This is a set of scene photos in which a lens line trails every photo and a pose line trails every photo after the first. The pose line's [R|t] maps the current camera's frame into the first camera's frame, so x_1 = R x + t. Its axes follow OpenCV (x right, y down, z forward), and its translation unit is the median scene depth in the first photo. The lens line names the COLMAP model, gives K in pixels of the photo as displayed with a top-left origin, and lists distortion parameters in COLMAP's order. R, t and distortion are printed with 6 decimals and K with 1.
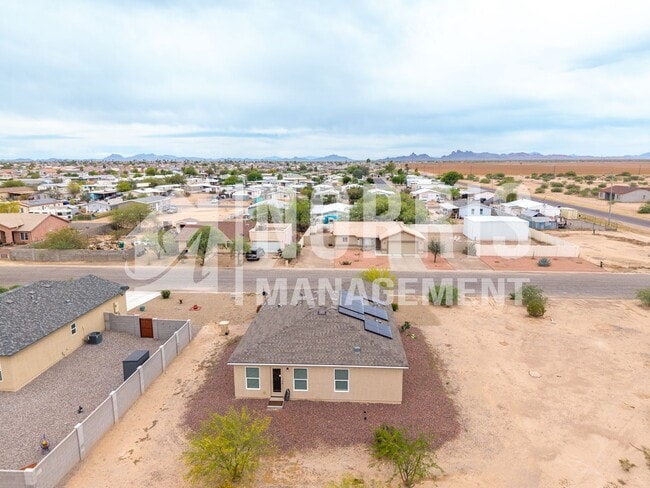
lens RADIAL K [[433.2, 0, 325.0], [0, 433.2, 244.0], [0, 0, 1]] dist [0.020469, -0.019240]
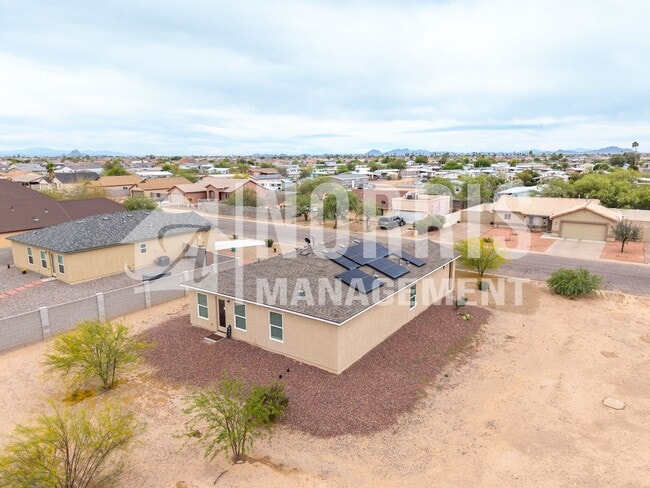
lens RADIAL K [[433.2, 0, 325.0], [0, 433.2, 244.0], [0, 0, 1]] dist [0.020469, -0.019240]
pose [[0.850288, 0.102014, -0.516337, 0.381671], [-0.095877, 0.994643, 0.038626, 0.089566], [0.517511, 0.016662, 0.855514, 0.261699]]
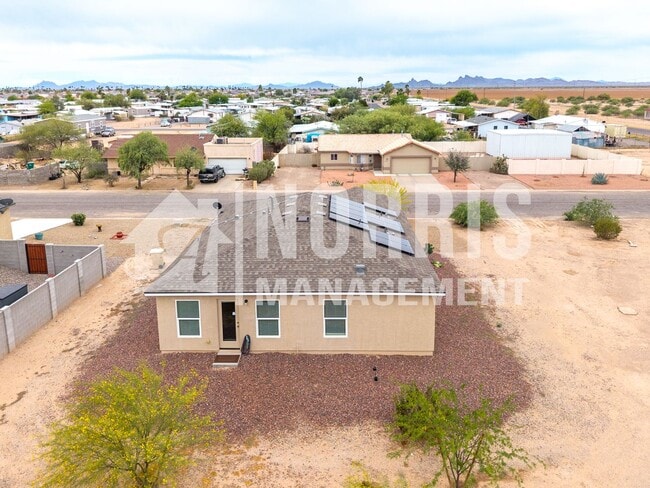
lens RADIAL K [[525.3, 0, 326.9], [0, 525.3, 192.8], [0, 0, 1]] dist [0.011406, -0.005133]
pose [[0.999271, -0.011040, 0.036546, 0.000884], [0.010823, 0.999923, 0.006124, 0.098202], [-0.036611, -0.005724, 0.999313, 0.195938]]
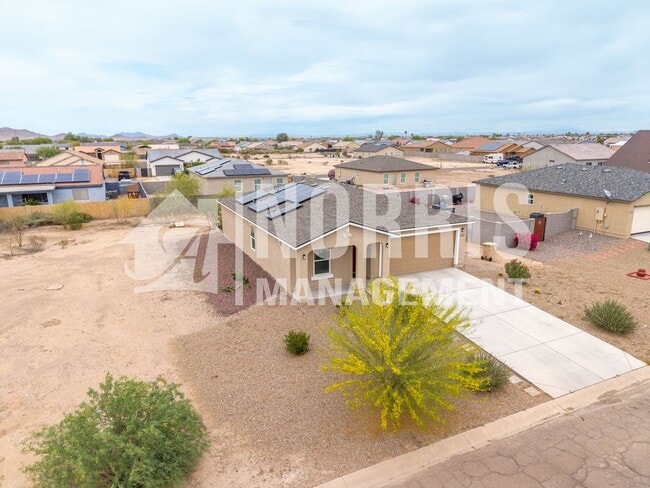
lens RADIAL K [[433.2, 0, 325.0], [0, 433.2, 244.0], [0, 0, 1]] dist [0.020469, -0.019240]
pose [[-0.877470, 0.124106, -0.463297, 0.364618], [-0.080085, 0.914472, 0.396644, -0.086022], [0.472898, 0.385147, -0.792483, 1.562799]]
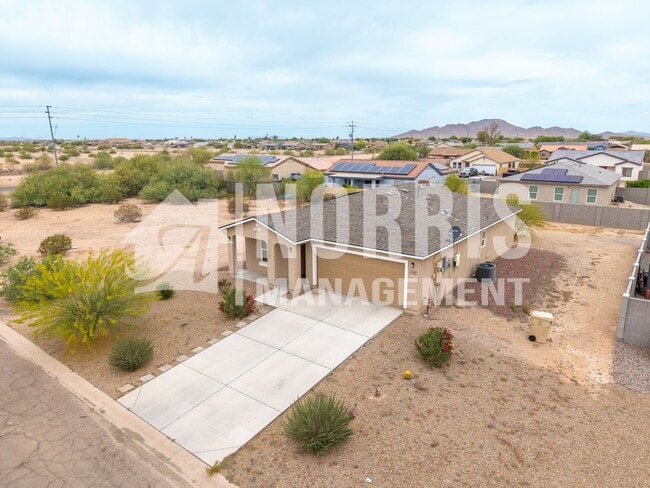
lens RADIAL K [[433.2, 0, 325.0], [0, 433.2, 244.0], [0, 0, 1]] dist [0.020469, -0.019240]
pose [[-0.829427, -0.124239, 0.544624, -0.305453], [0.112540, 0.917800, 0.380760, -0.080772], [-0.547161, 0.377105, -0.747266, 1.543023]]
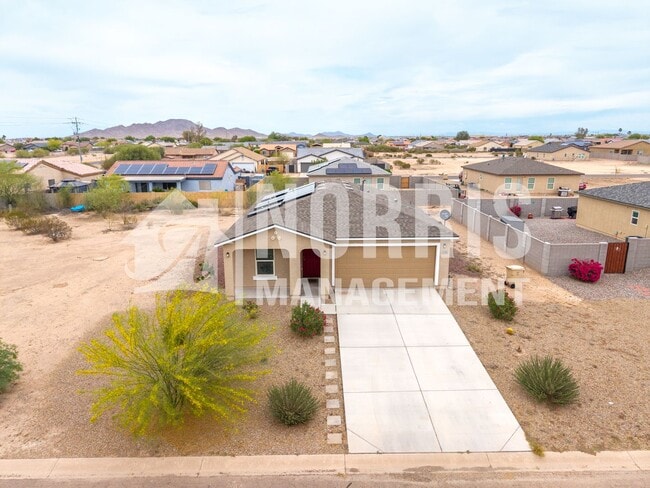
lens RADIAL K [[433.2, 0, 325.0], [0, 433.2, 244.0], [0, 0, 1]] dist [0.020469, -0.019240]
pose [[-0.997051, 0.027485, -0.071658, 0.069793], [-0.004941, 0.908752, 0.417306, -0.097851], [0.076589, 0.416429, -0.905936, 1.628848]]
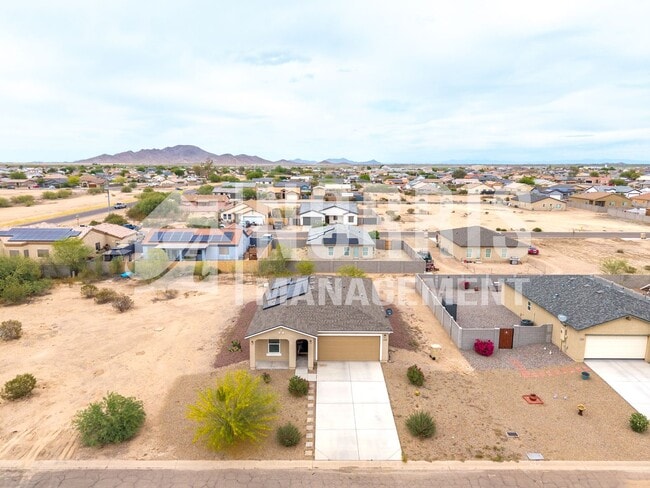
lens RADIAL K [[433.2, 0, 325.0], [0, 433.2, 244.0], [0, 0, 1]] dist [0.020469, -0.019240]
pose [[-0.997874, 0.012799, -0.063903, 0.057021], [-0.011358, 0.931369, 0.363899, -0.372734], [0.064175, 0.363851, -0.929244, 1.901123]]
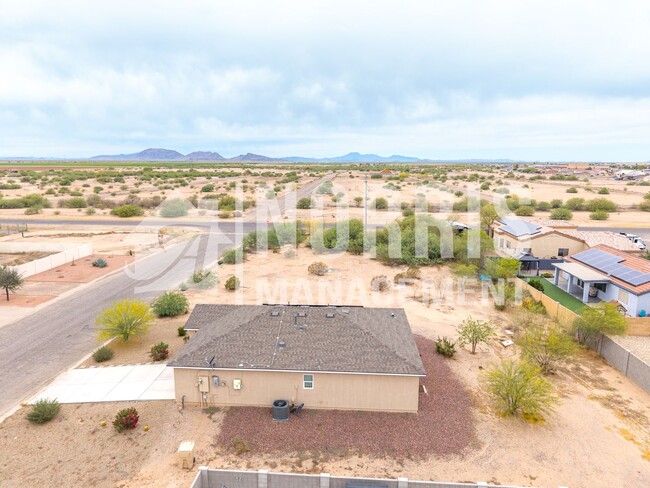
lens RADIAL K [[433.2, 0, 325.0], [0, 433.2, 244.0], [0, 0, 1]] dist [0.020469, -0.019240]
pose [[0.000855, -0.181493, 0.983392, -0.791468], [0.183364, 0.966747, 0.178261, -0.142976], [-0.983045, 0.180166, 0.034106, 0.830110]]
